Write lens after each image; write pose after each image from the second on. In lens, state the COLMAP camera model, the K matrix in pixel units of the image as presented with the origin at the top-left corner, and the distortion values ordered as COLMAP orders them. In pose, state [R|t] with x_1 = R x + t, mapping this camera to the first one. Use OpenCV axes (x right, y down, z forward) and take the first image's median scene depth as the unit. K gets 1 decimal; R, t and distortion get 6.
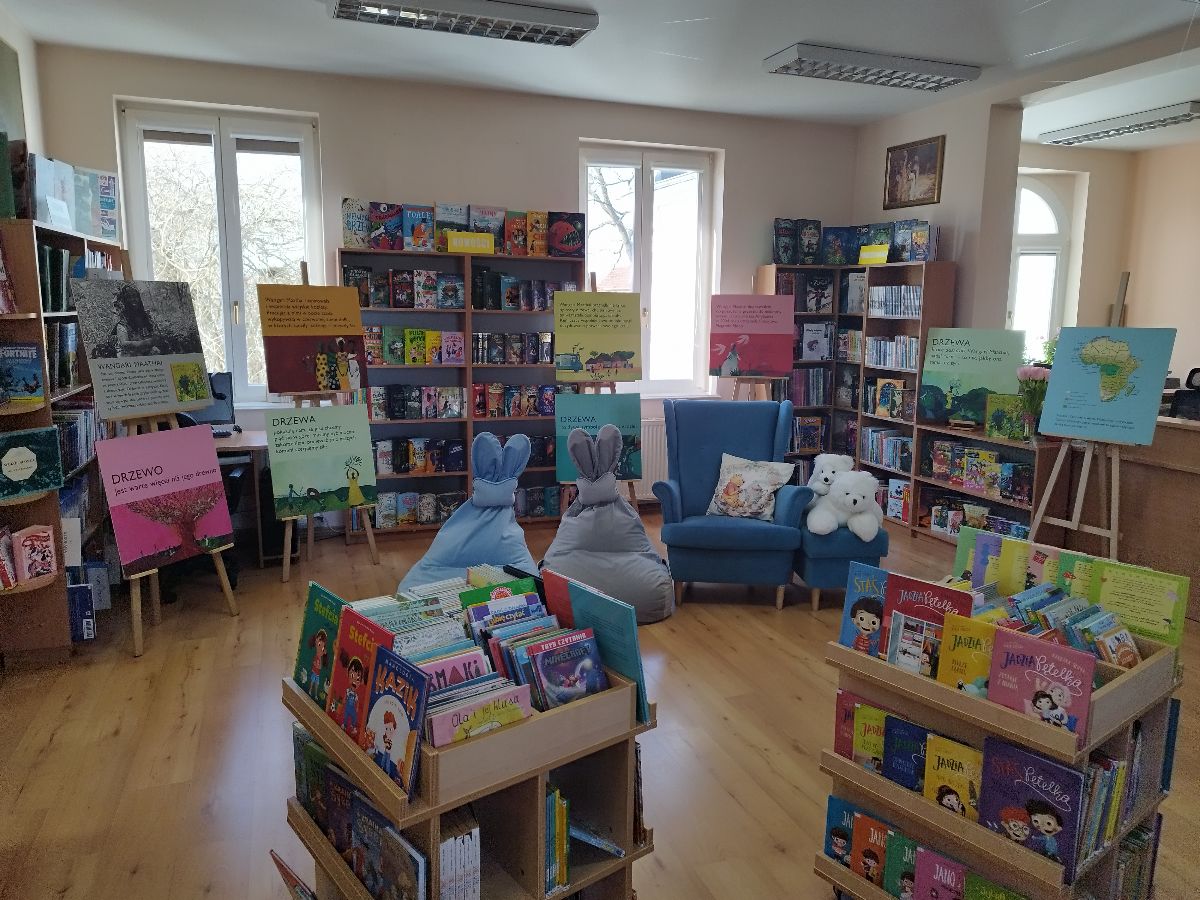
lens RADIAL K [[857.2, 0, 596.5], [0, 857.2, 442.1], [0, 0, 1]] dist [0.030803, -0.029746]
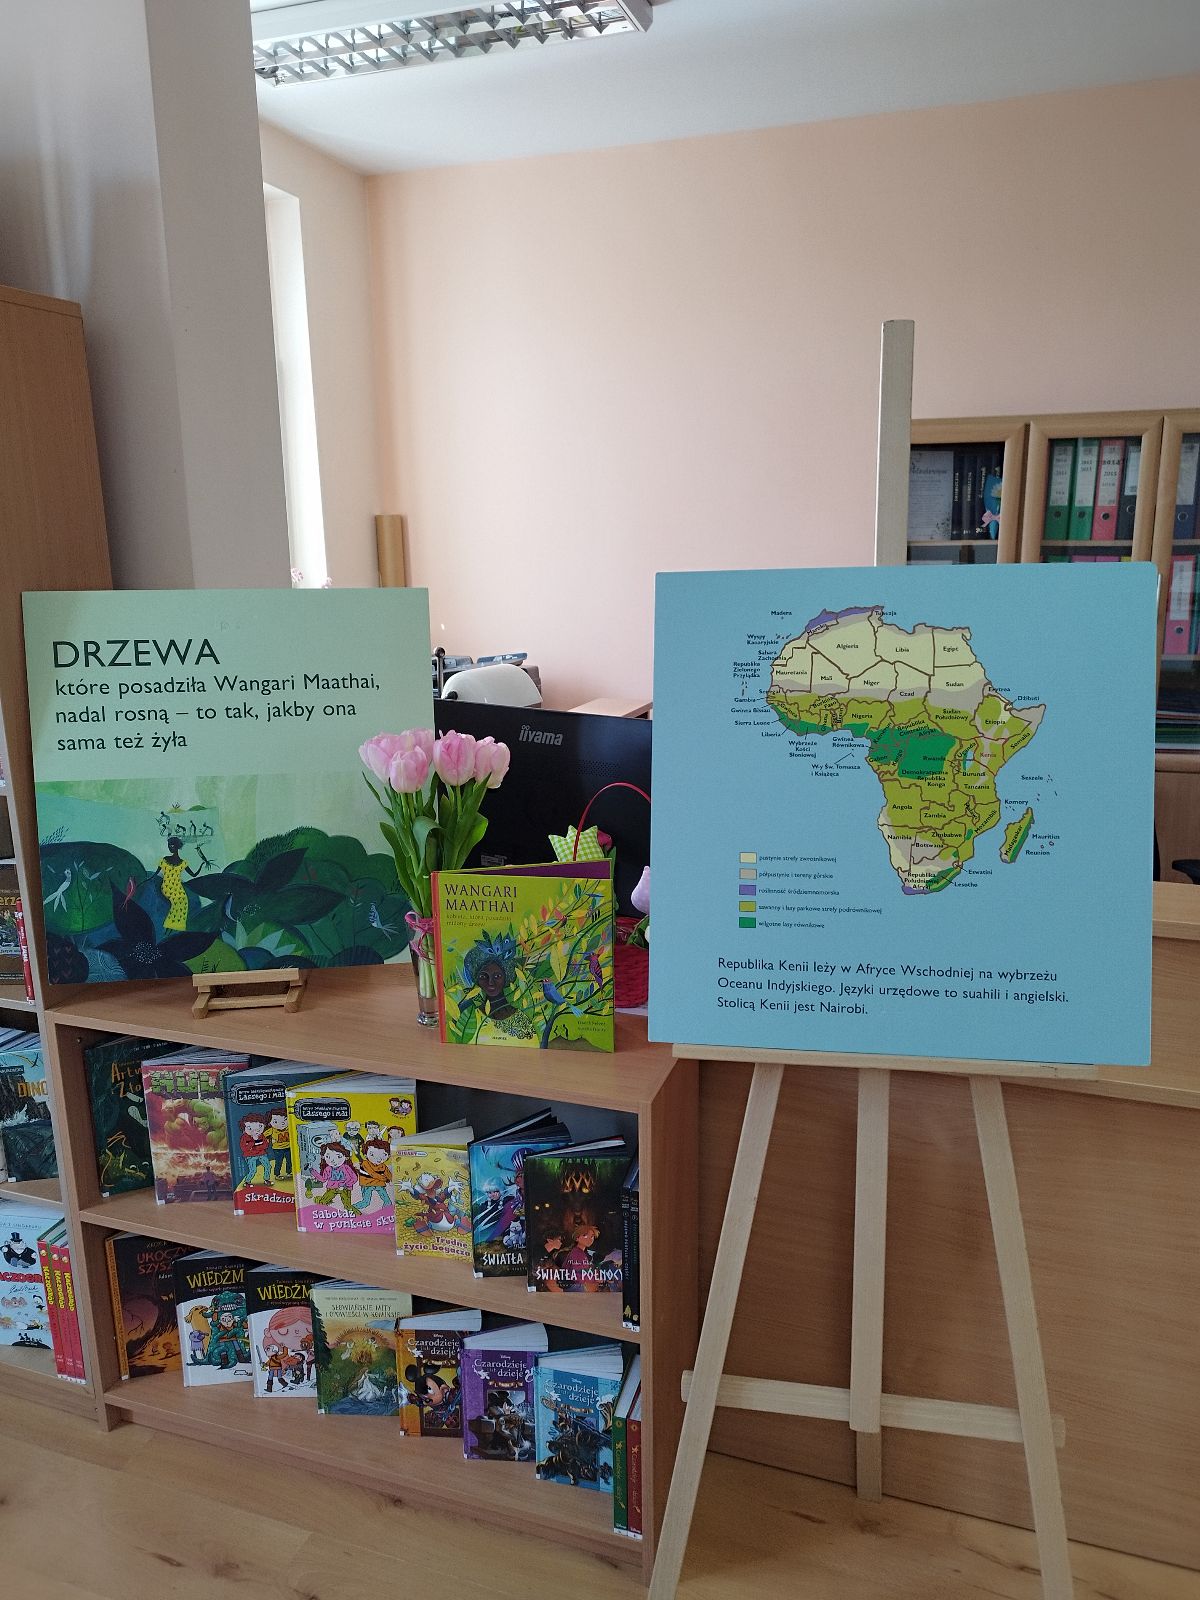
lens RADIAL K [[1138.8, 0, 607.1], [0, 1138.8, 801.7], [0, 0, 1]] dist [0.030843, -0.025583]
pose [[0.634209, -0.187593, 0.750058, 0.255926], [0.136609, 0.982044, 0.130104, -0.100357], [-0.760997, 0.019952, 0.648448, 0.712065]]
